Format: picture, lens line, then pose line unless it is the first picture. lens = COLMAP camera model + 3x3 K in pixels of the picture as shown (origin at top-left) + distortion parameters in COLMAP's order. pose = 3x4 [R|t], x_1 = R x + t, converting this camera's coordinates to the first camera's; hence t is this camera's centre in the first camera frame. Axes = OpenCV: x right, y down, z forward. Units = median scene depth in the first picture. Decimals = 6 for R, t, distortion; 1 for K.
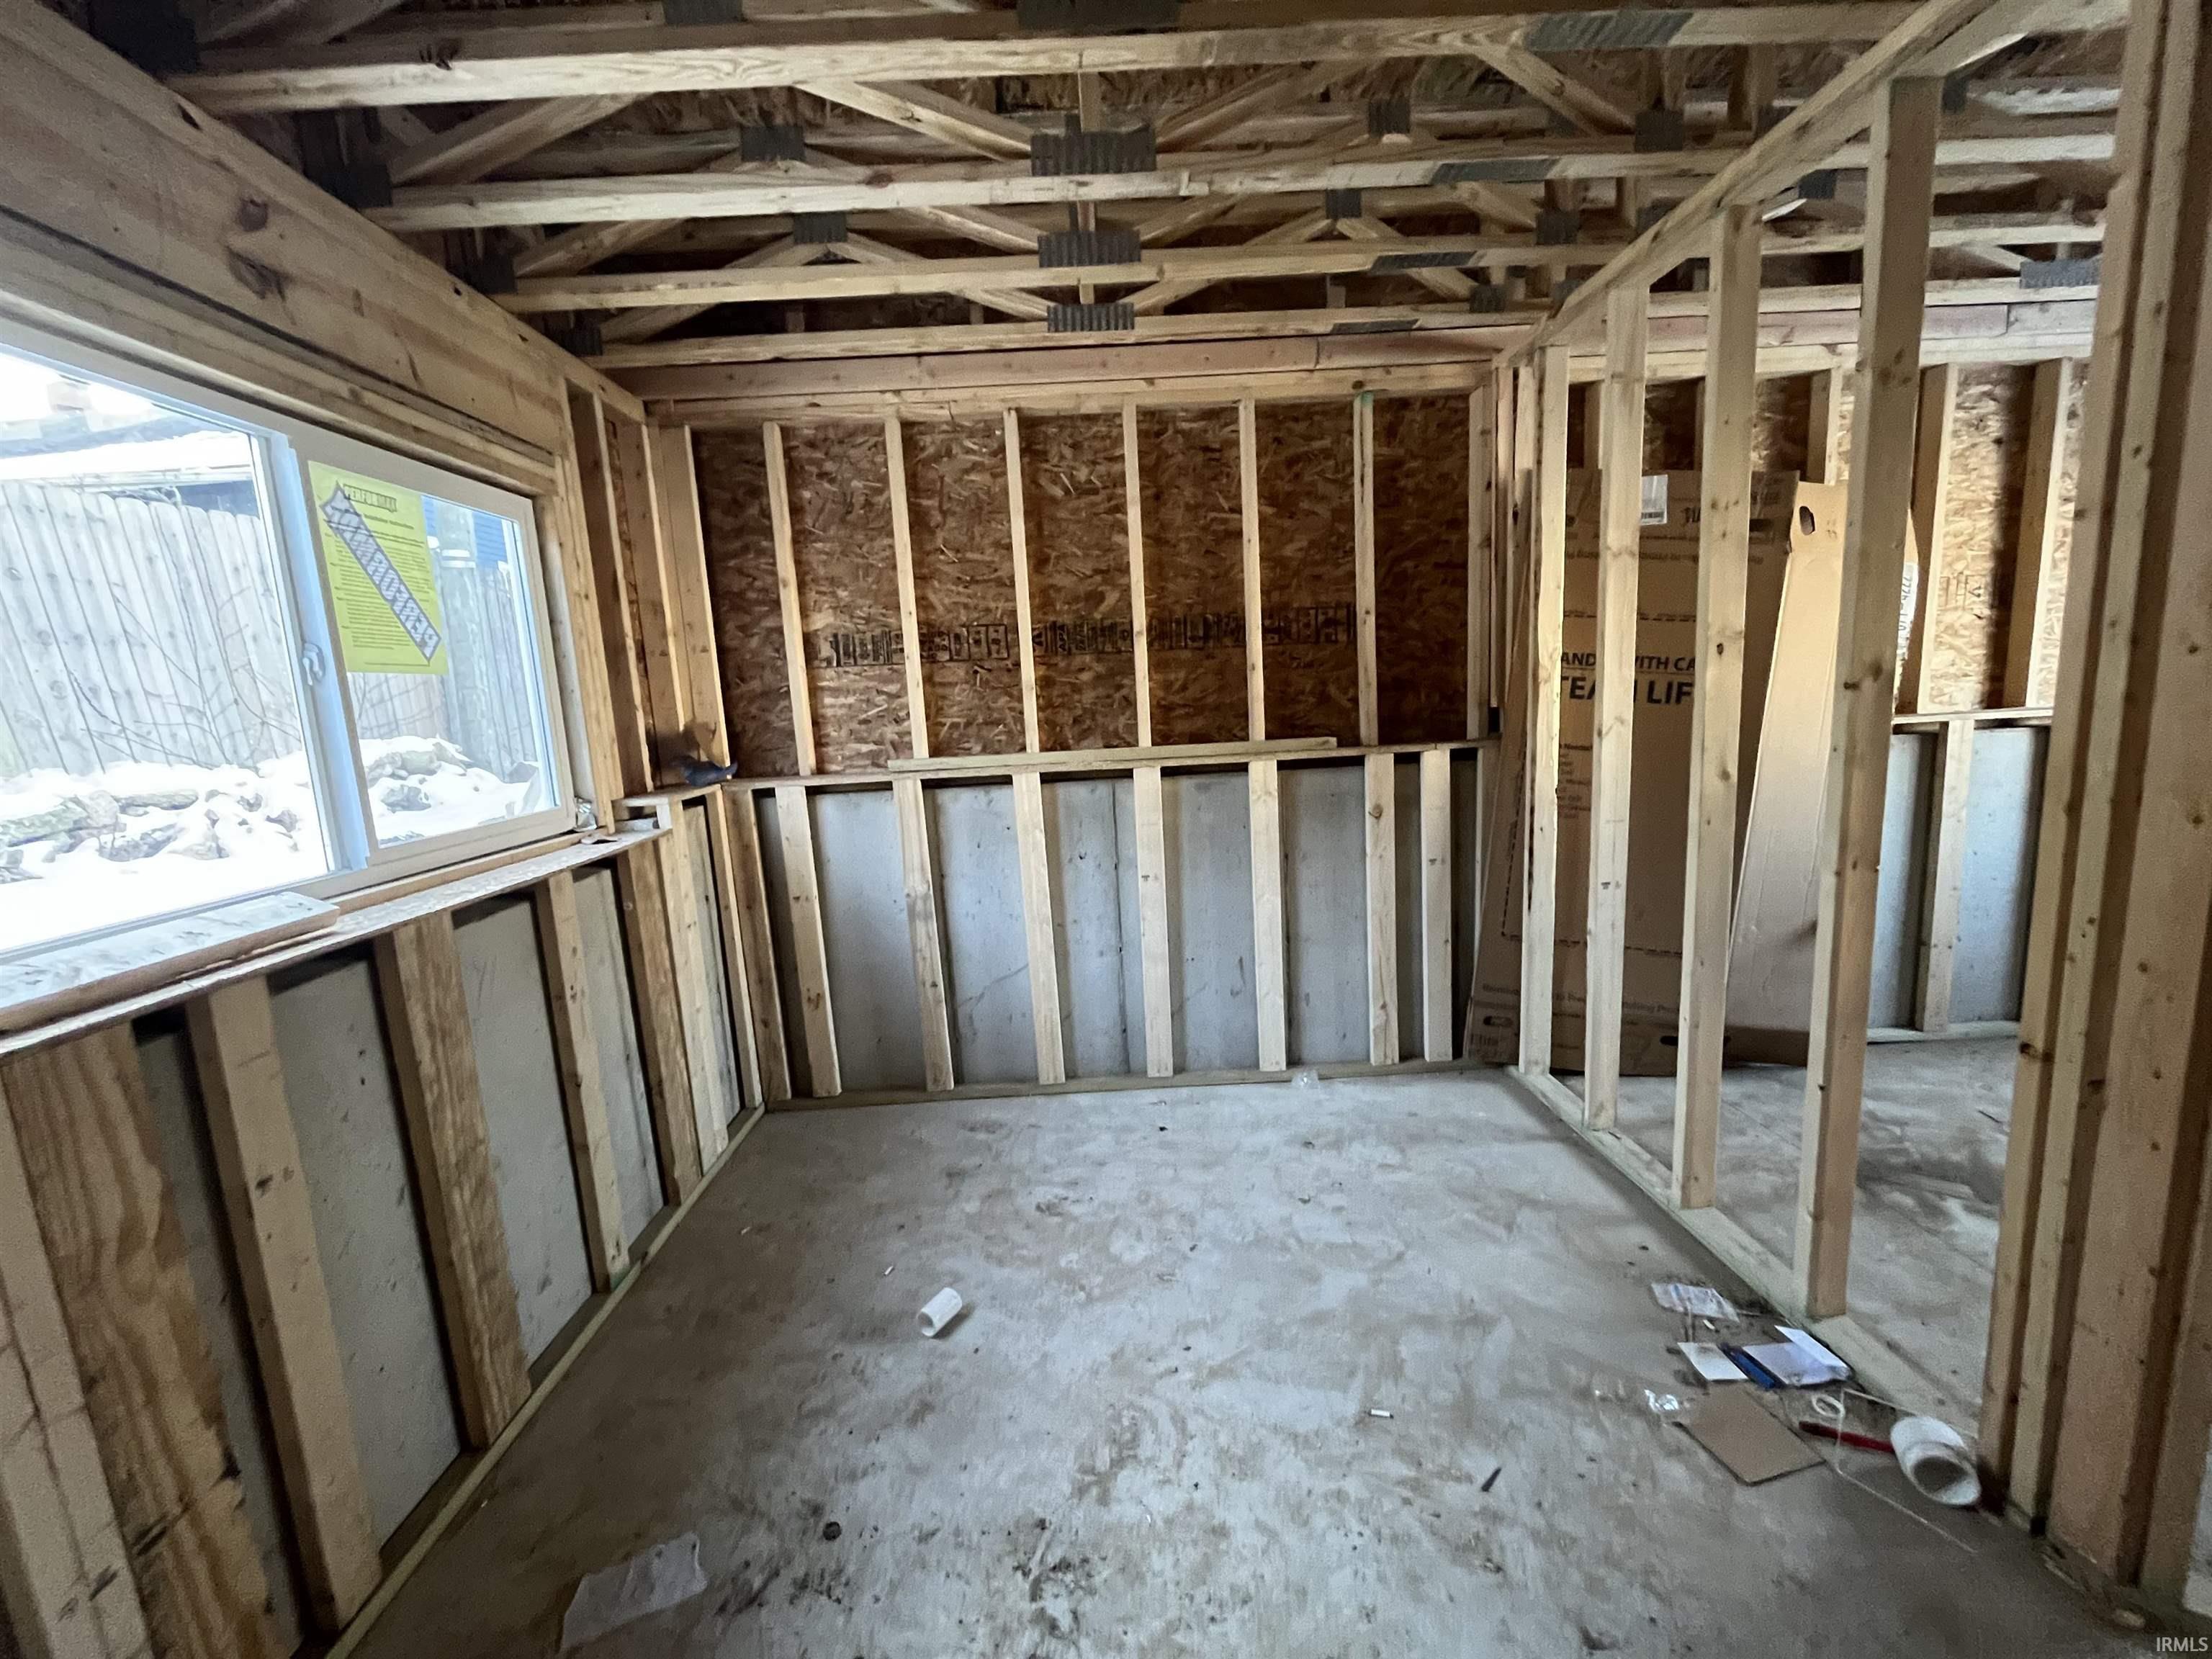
lens RADIAL K [[890.0, 0, 1096.4], [0, 890.0, 827.8], [0, 0, 1]] dist [-0.005031, 0.000317]
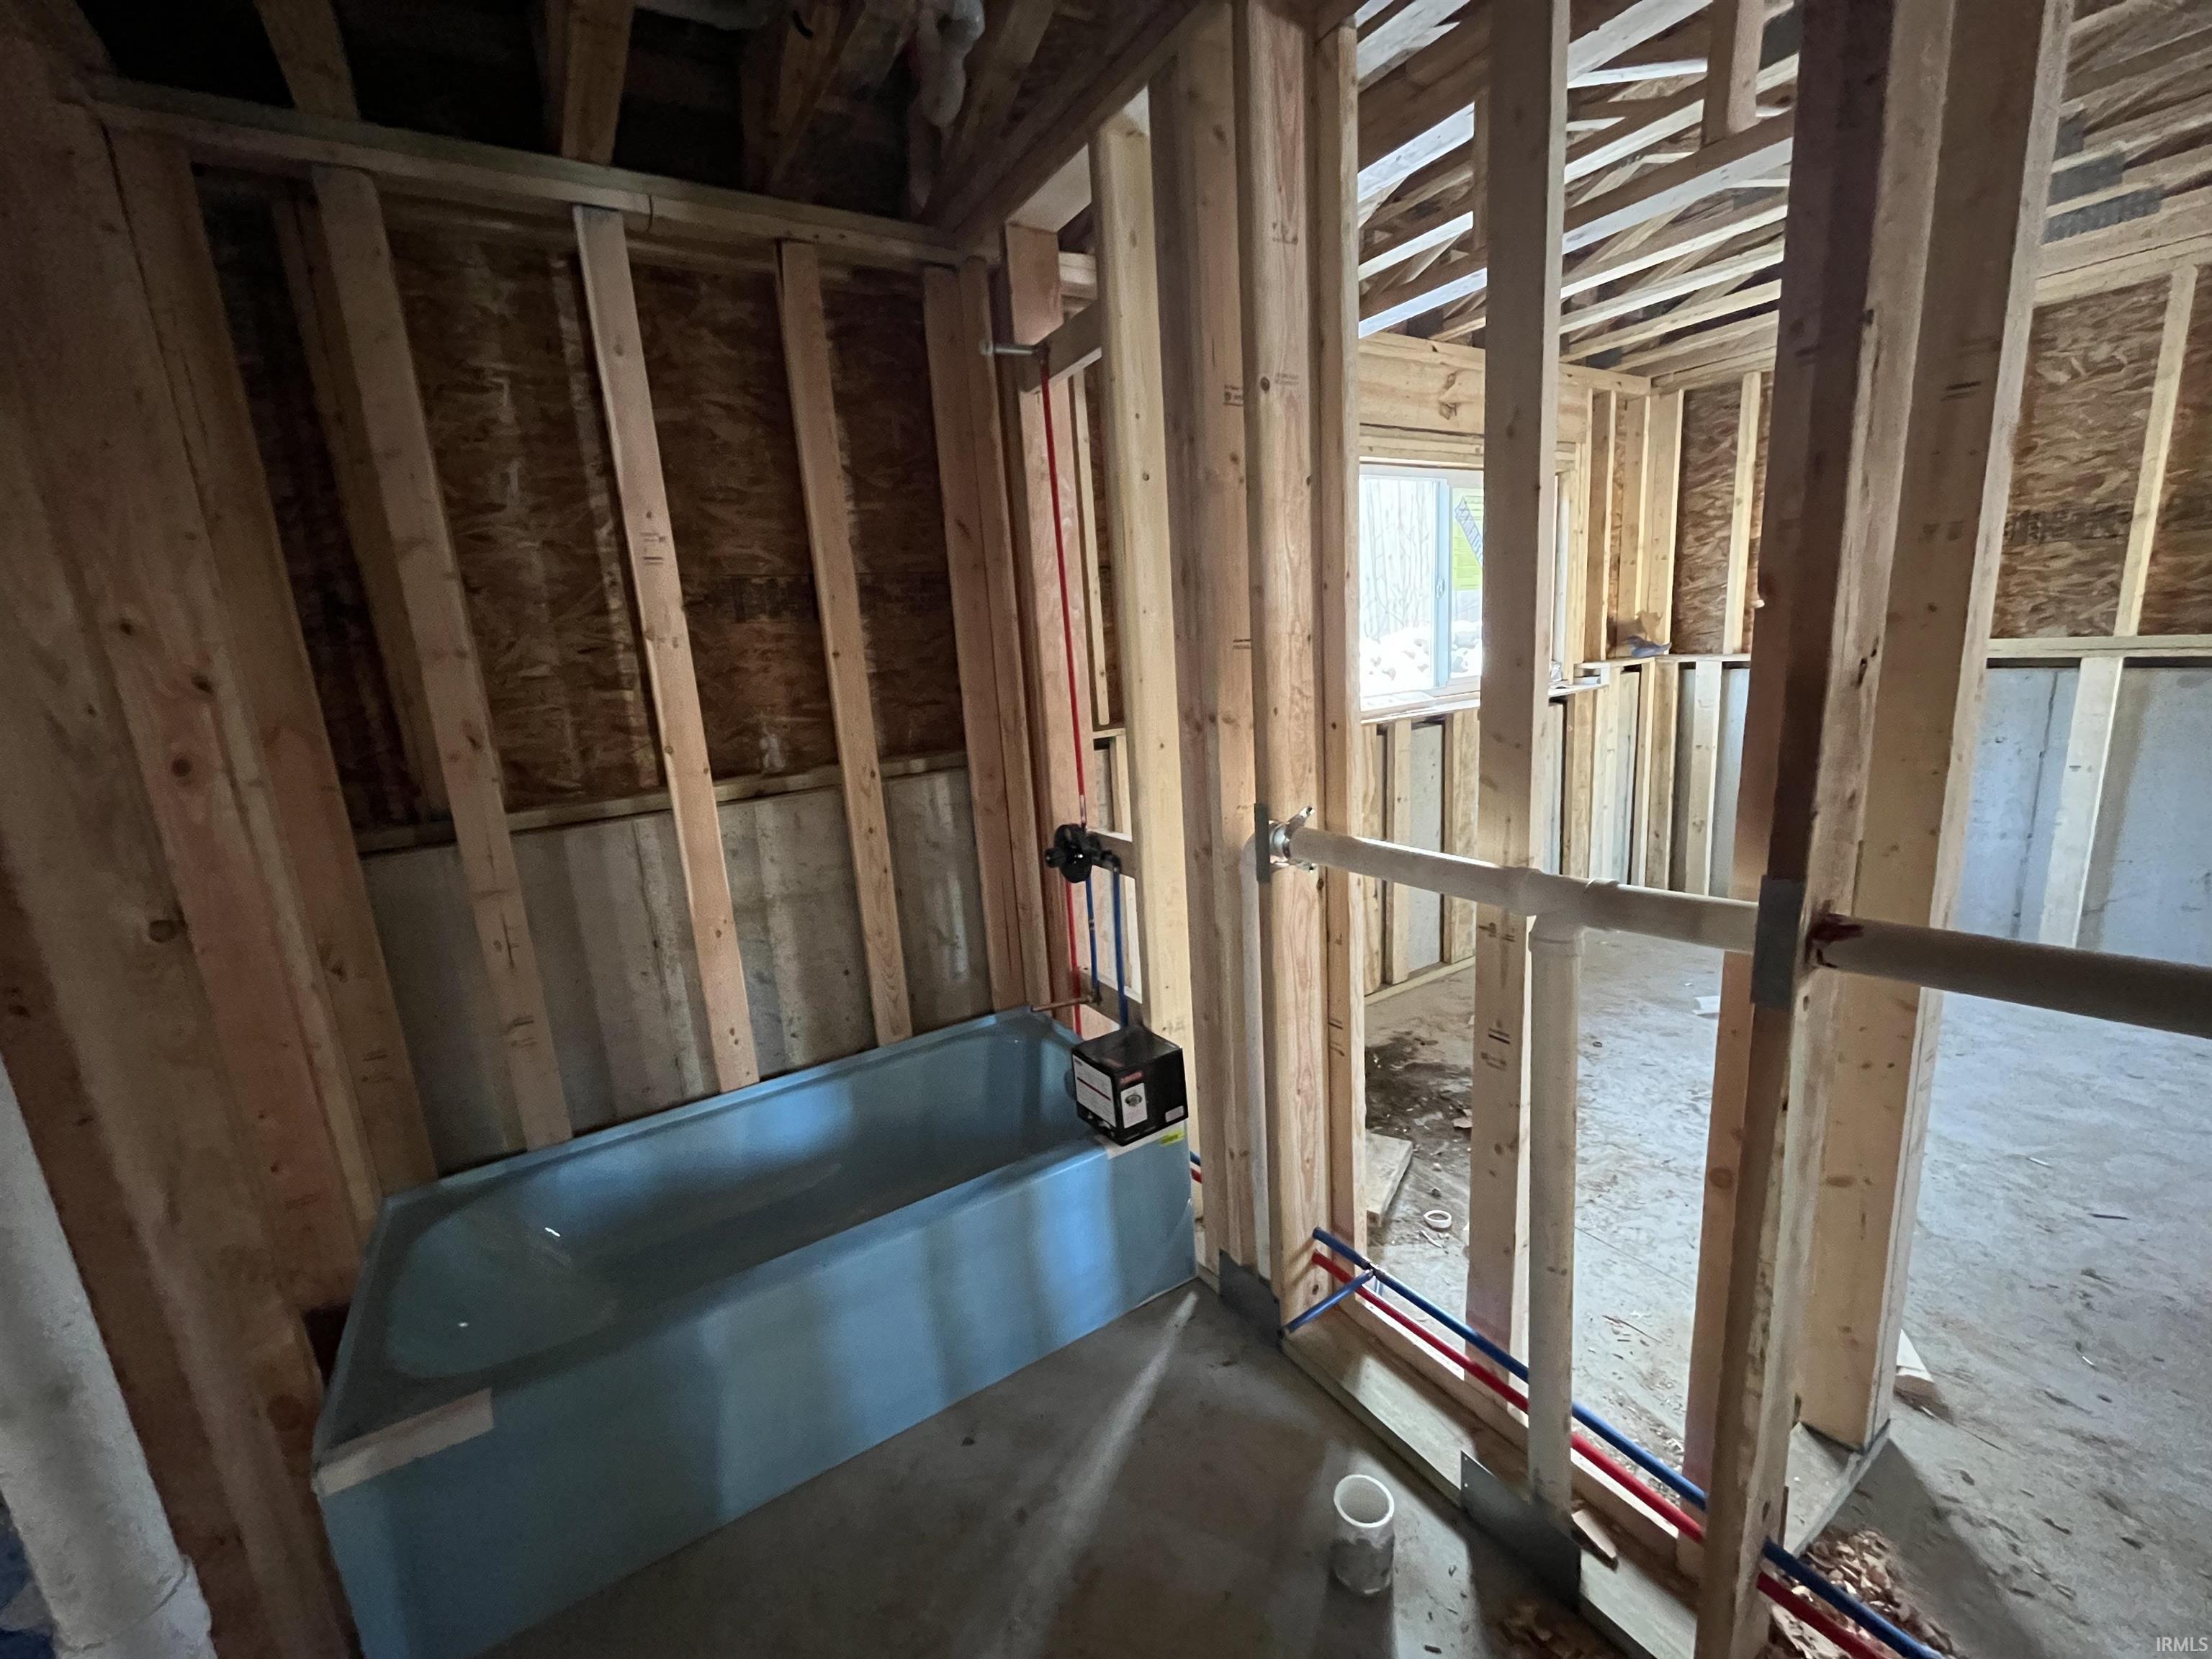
lens RADIAL K [[890.0, 0, 1096.4], [0, 890.0, 827.8], [0, 0, 1]] dist [-0.005031, 0.000317]
pose [[0.515649, 0.196954, -0.833856, 0.341307], [-0.088826, 0.980265, 0.176606, 0.044913], [0.852183, -0.016999, 0.522968, -0.483718]]
